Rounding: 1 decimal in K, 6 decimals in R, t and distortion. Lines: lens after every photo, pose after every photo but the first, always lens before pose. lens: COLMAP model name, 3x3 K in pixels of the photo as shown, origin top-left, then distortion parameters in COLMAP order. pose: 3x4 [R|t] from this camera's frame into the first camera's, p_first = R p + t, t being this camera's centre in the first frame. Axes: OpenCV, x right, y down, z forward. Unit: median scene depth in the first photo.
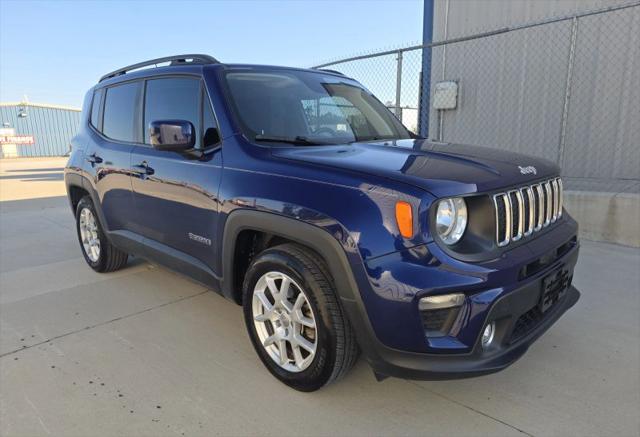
lens RADIAL K [[489.3, 0, 323.1], [0, 489.3, 237.1], [0, 0, 1]] dist [0.038808, -0.001077]
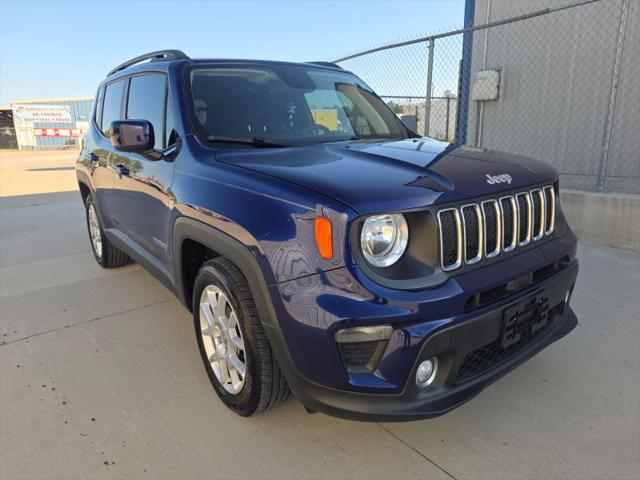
lens RADIAL K [[487.6, 0, 320.0], [0, 487.6, 240.0], [0, 0, 1]] dist [0.027723, 0.004254]
pose [[0.989229, 0.030136, -0.143240, 0.212921], [-0.026341, 0.999252, 0.028317, -0.042640], [0.143986, -0.024239, 0.989283, 0.105791]]
